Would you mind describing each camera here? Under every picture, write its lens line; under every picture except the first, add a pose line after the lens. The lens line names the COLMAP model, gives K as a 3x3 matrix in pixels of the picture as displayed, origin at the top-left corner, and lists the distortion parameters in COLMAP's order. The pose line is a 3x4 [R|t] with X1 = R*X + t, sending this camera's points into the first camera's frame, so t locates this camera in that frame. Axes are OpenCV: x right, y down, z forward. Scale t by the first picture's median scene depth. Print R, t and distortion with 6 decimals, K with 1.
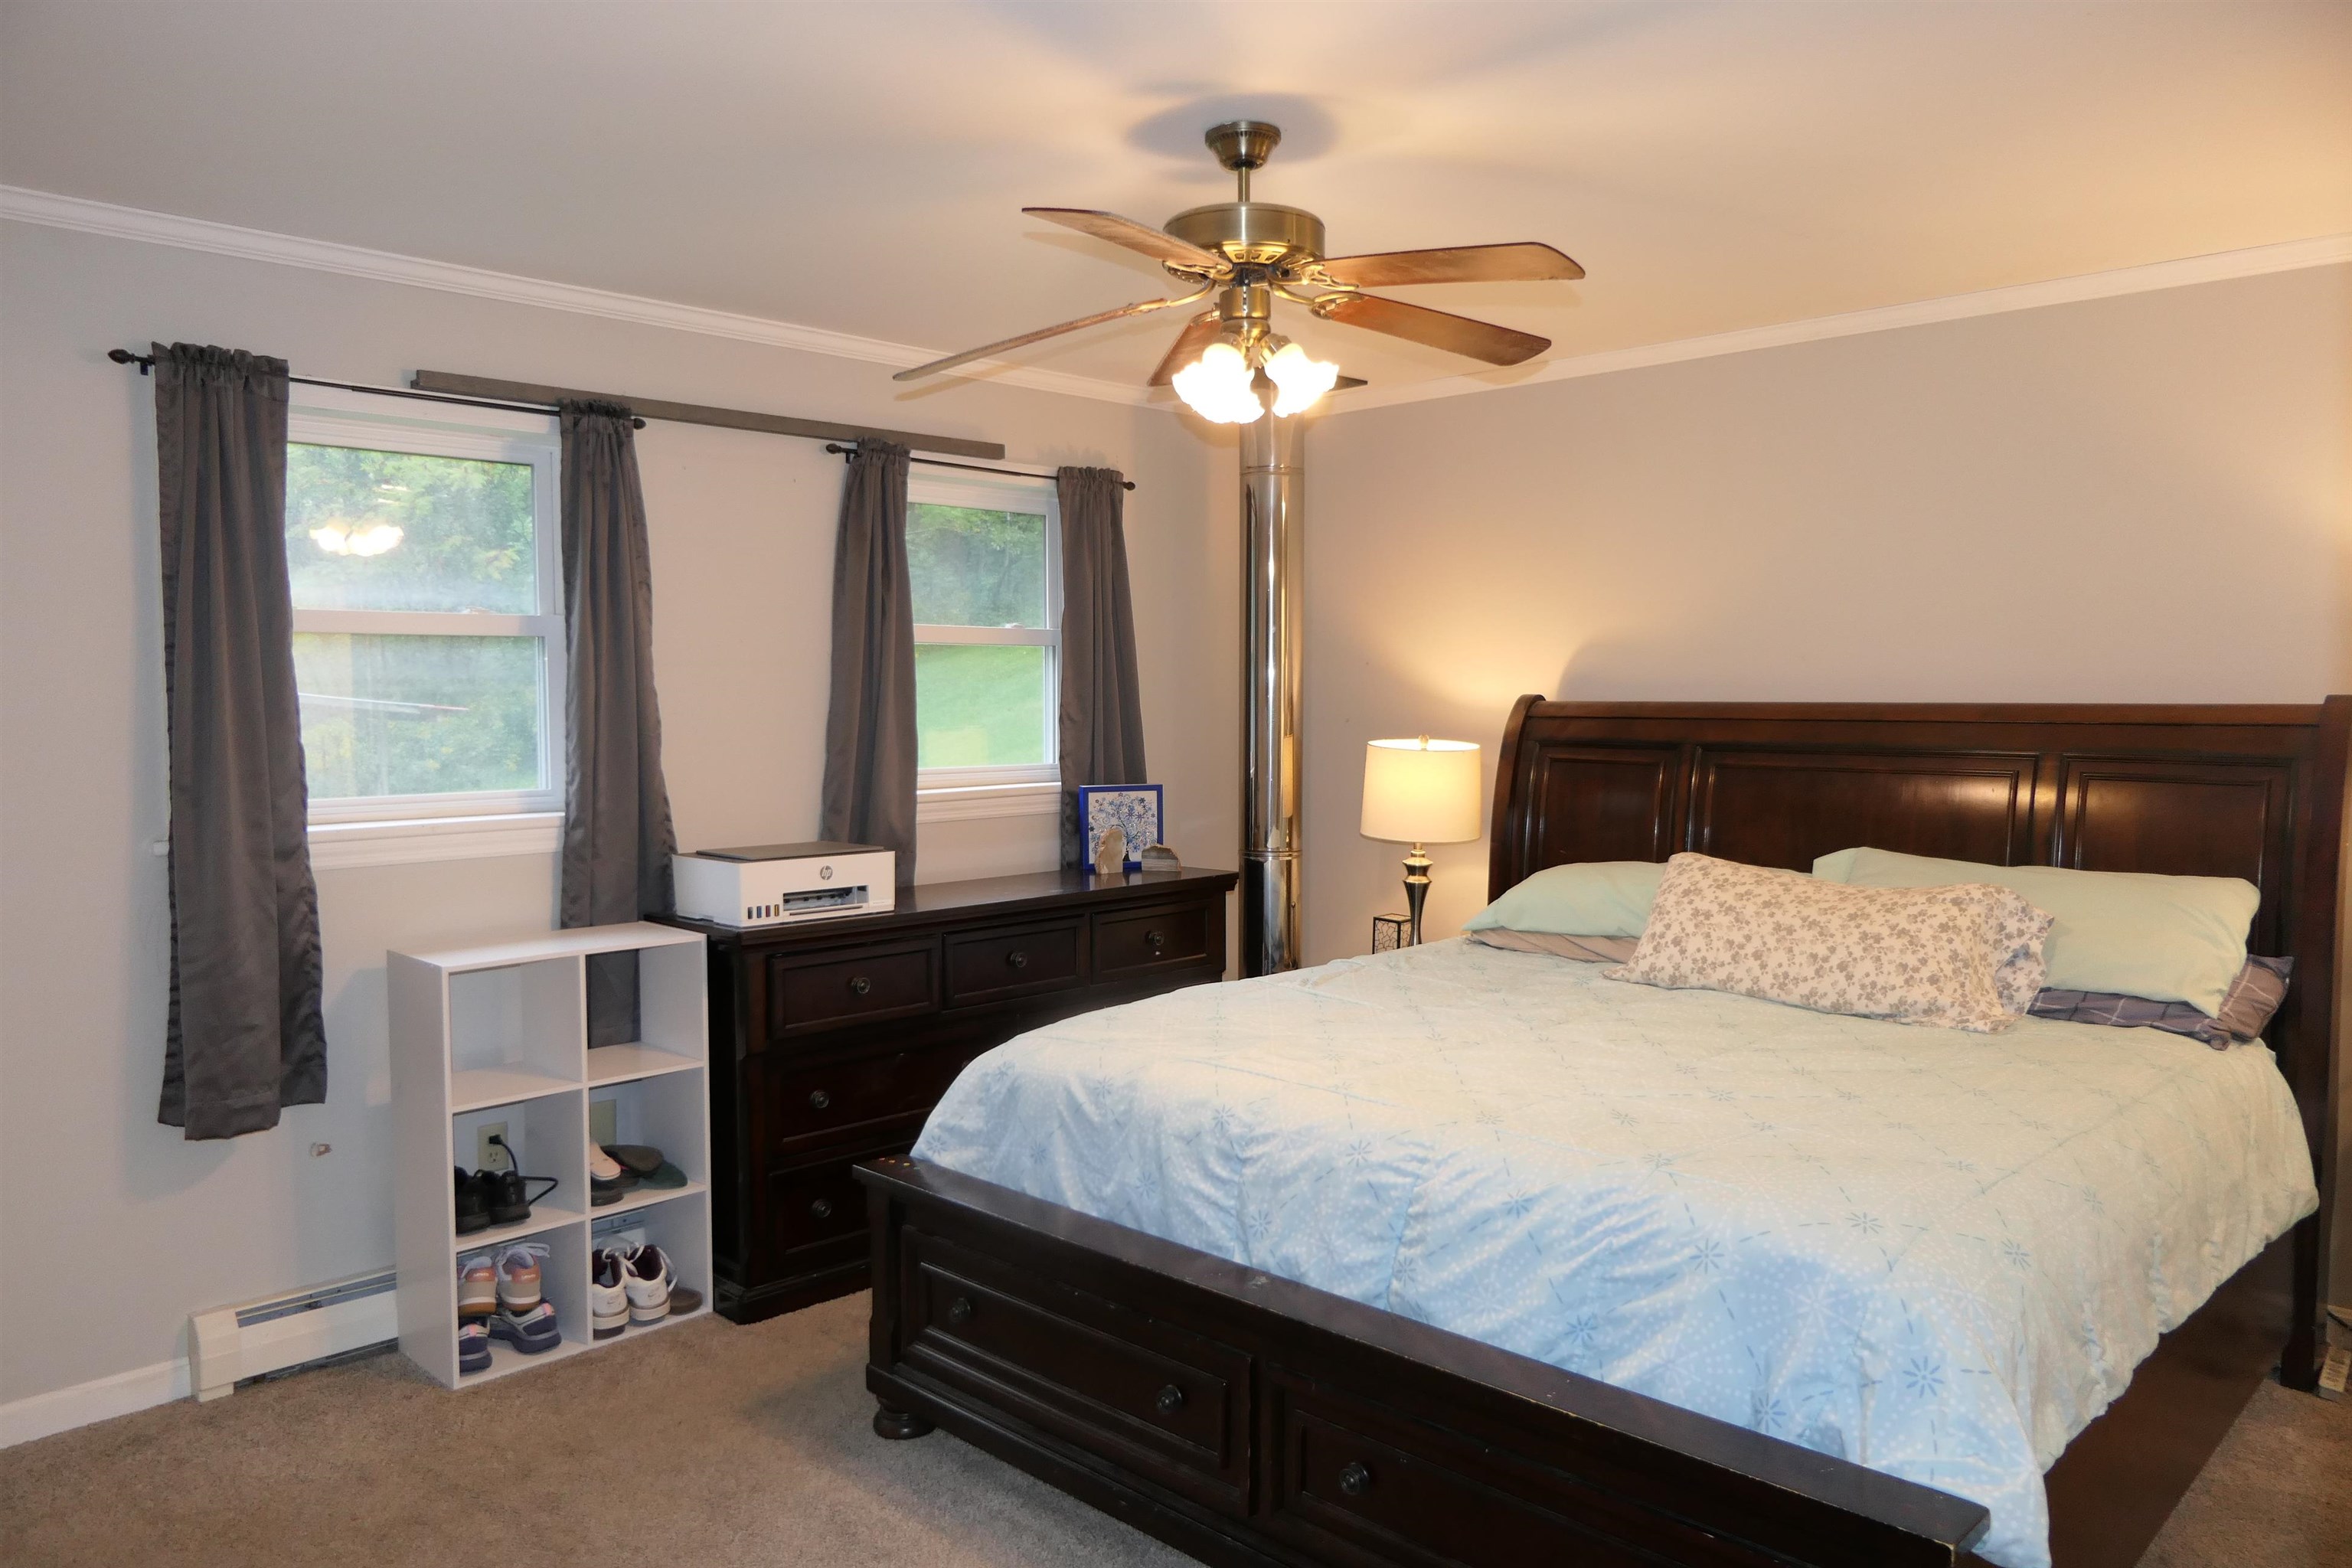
lens RADIAL K [[1673.9, 0, 1173.4], [0, 1673.9, 721.8], [0, 0, 1]] dist [-0.000762, 0.000912]
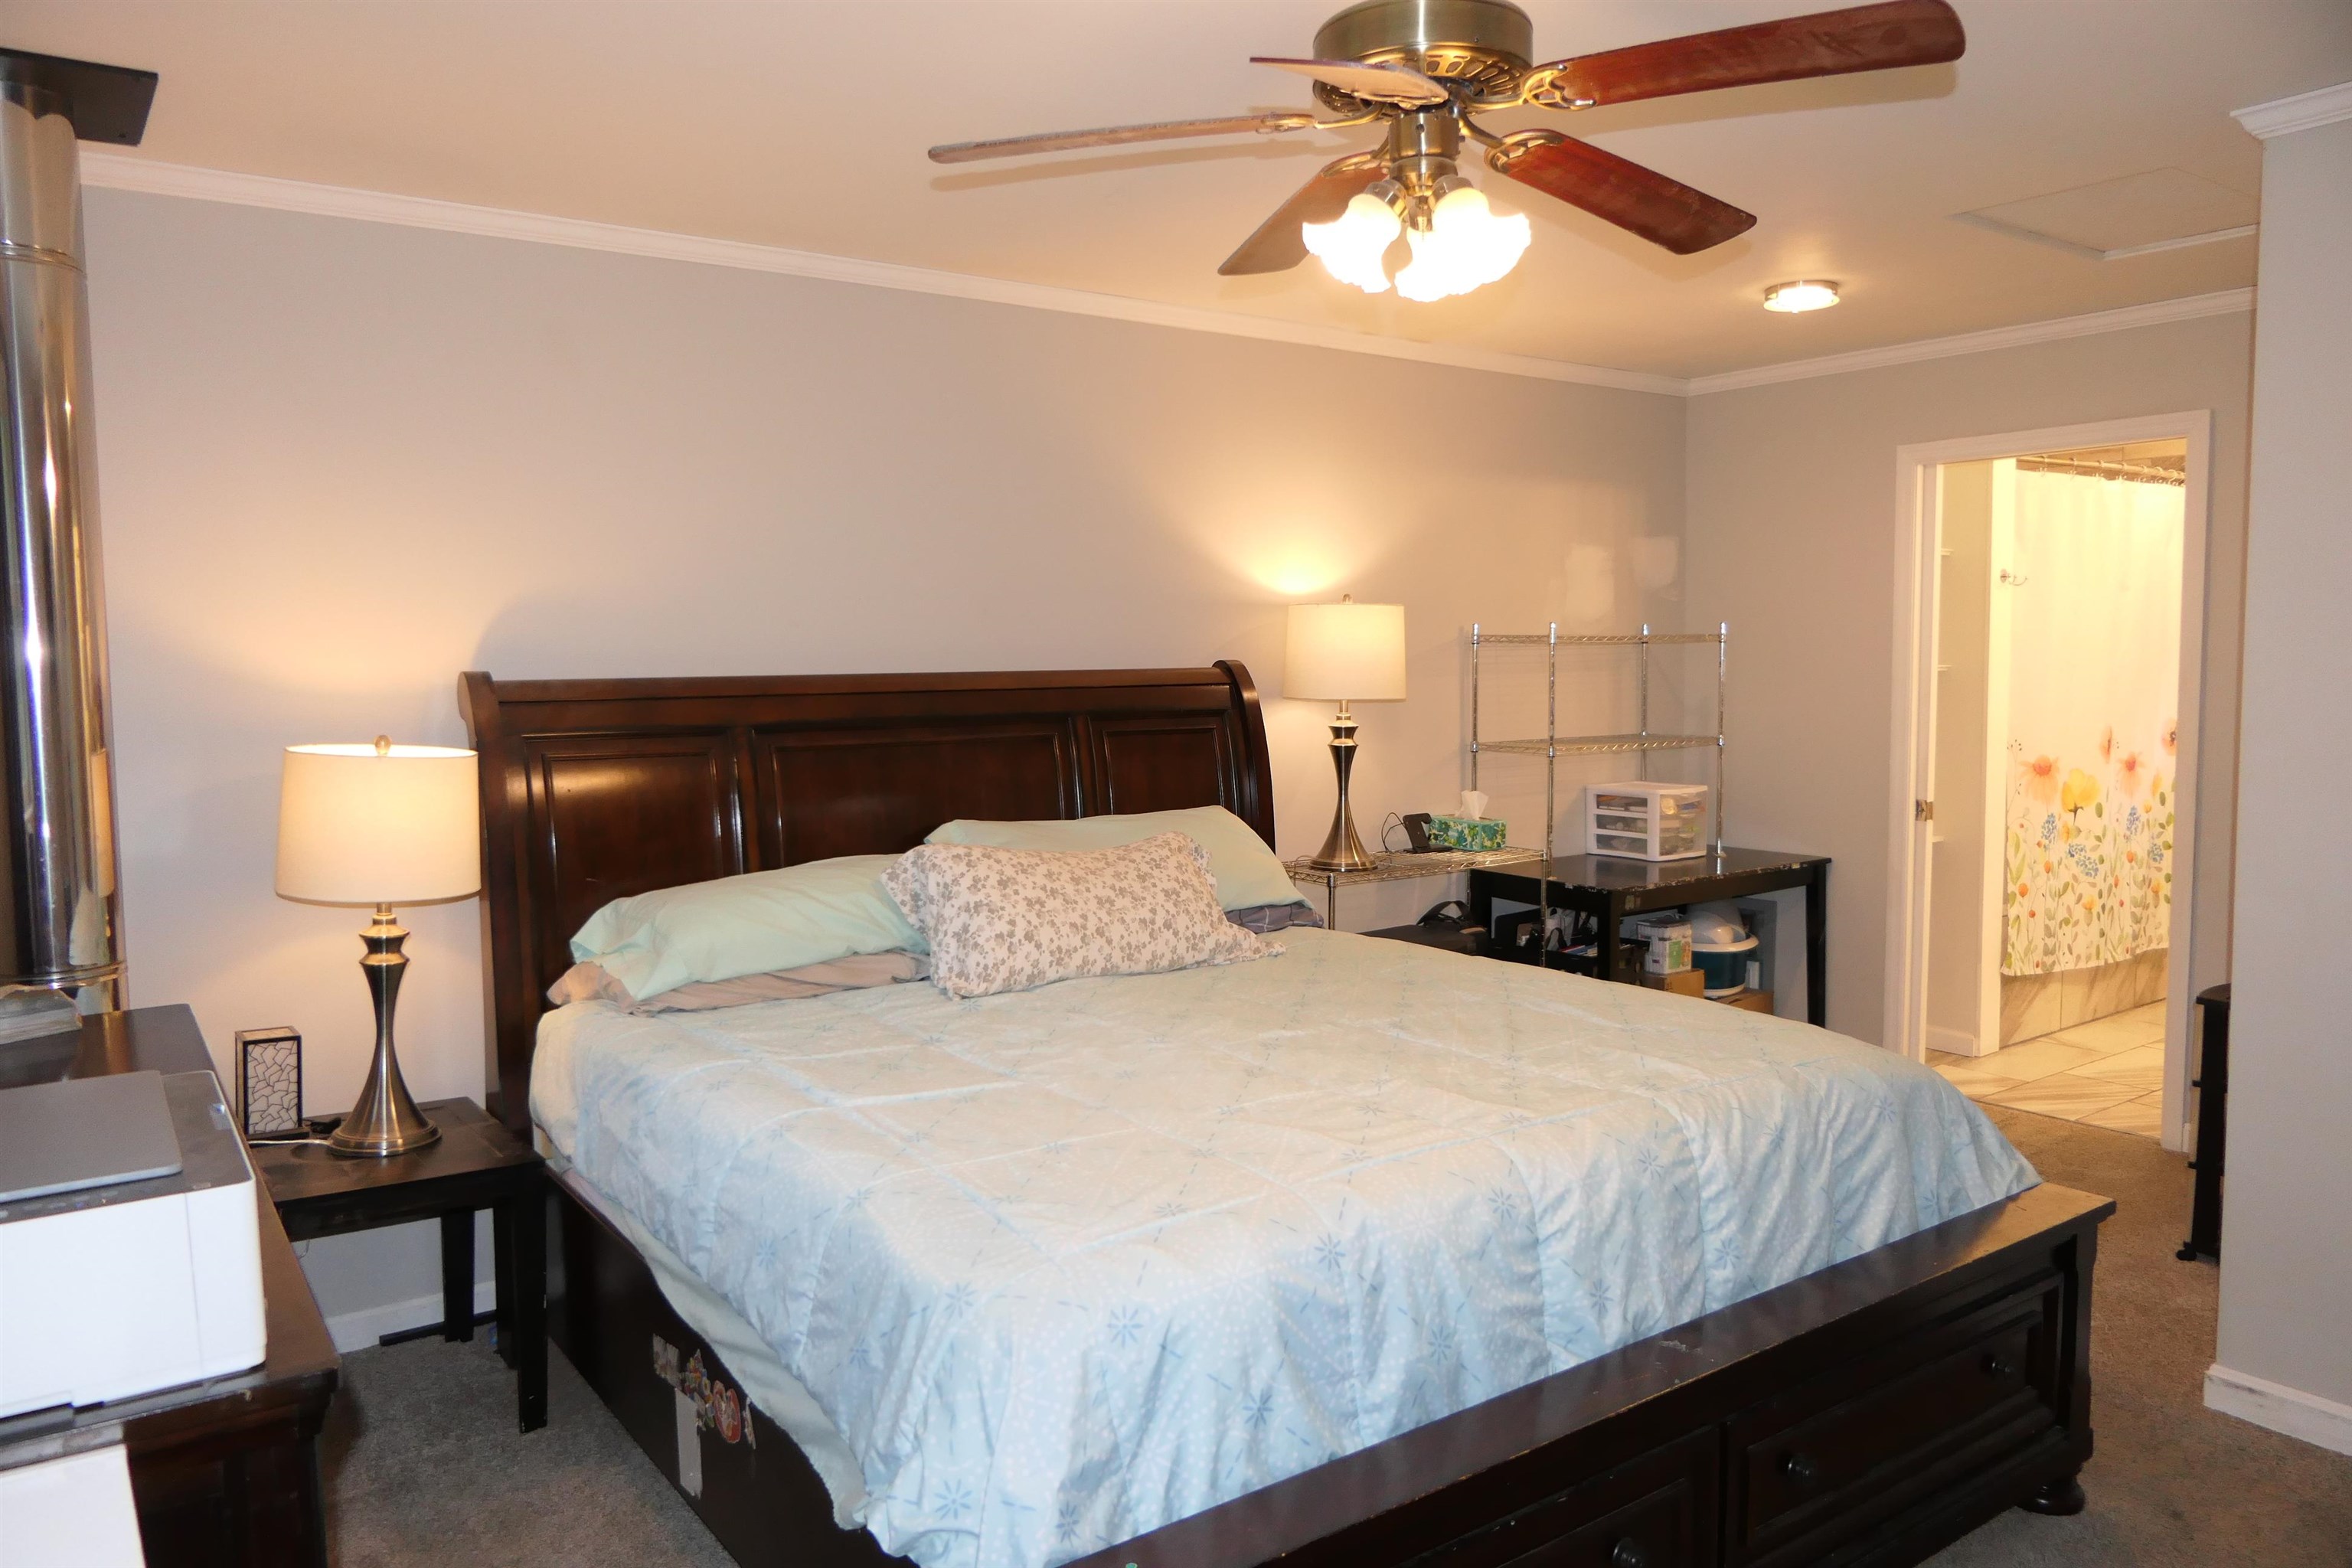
lens RADIAL K [[1640.8, 0, 1183.8], [0, 1640.8, 780.9], [0, 0, 1]] dist [-0.011066, 0.001194]
pose [[0.186755, -0.072095, 0.979758, -0.541405], [0.036373, 0.997127, 0.066440, -0.007166], [-0.981733, 0.023228, 0.188840, 0.755779]]
